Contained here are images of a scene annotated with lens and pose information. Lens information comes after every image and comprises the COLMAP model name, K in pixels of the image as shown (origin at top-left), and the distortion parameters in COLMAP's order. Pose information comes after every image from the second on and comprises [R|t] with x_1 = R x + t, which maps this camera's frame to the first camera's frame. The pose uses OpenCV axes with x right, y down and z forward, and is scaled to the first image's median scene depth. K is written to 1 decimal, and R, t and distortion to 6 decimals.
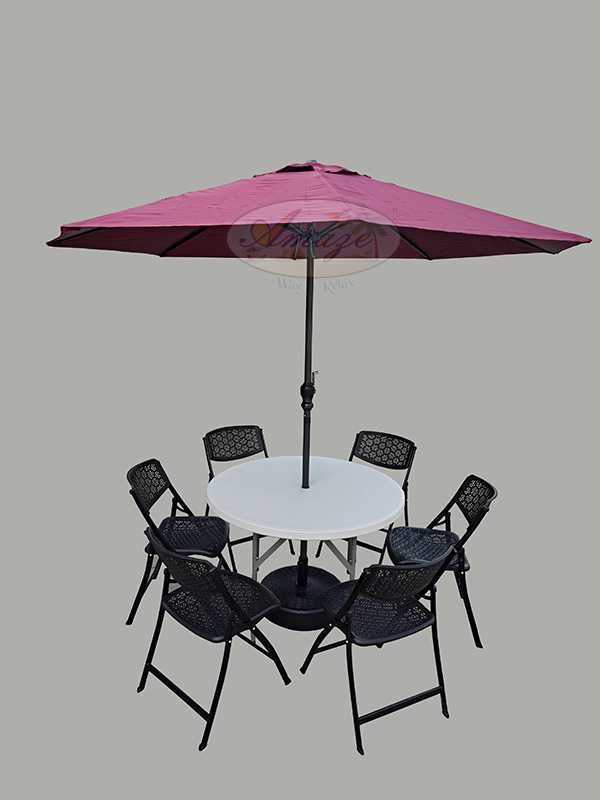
lens RADIAL K [[549.8, 0, 295.1], [0, 549.8, 399.2], [0, 0, 1]] dist [0.007569, 0.008572]
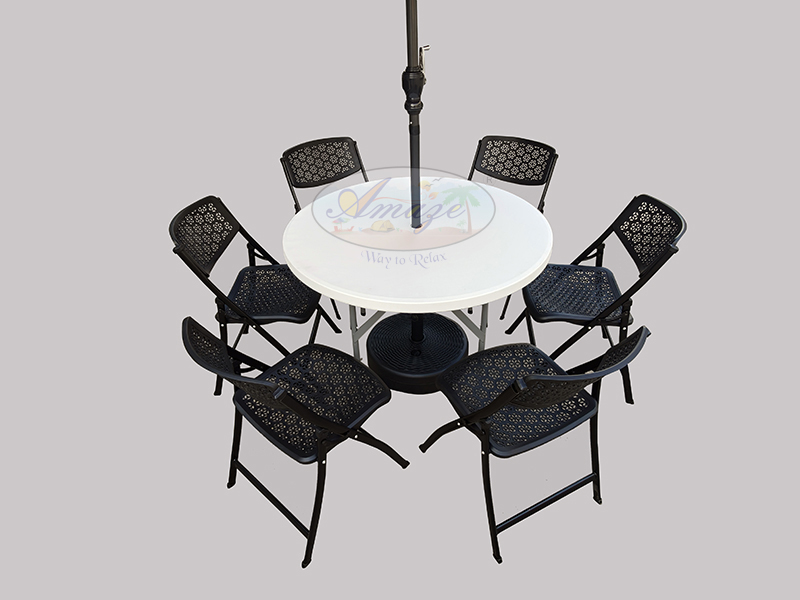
lens RADIAL K [[455.6, 0, 395.2], [0, 455.6, 305.0], [0, 0, 1]] dist [0.019170, -0.004113]
pose [[0.998072, -0.050725, -0.035754, 0.007470], [0.061041, 0.906325, 0.418150, -0.002655], [0.011194, -0.419527, 0.907674, 0.394368]]
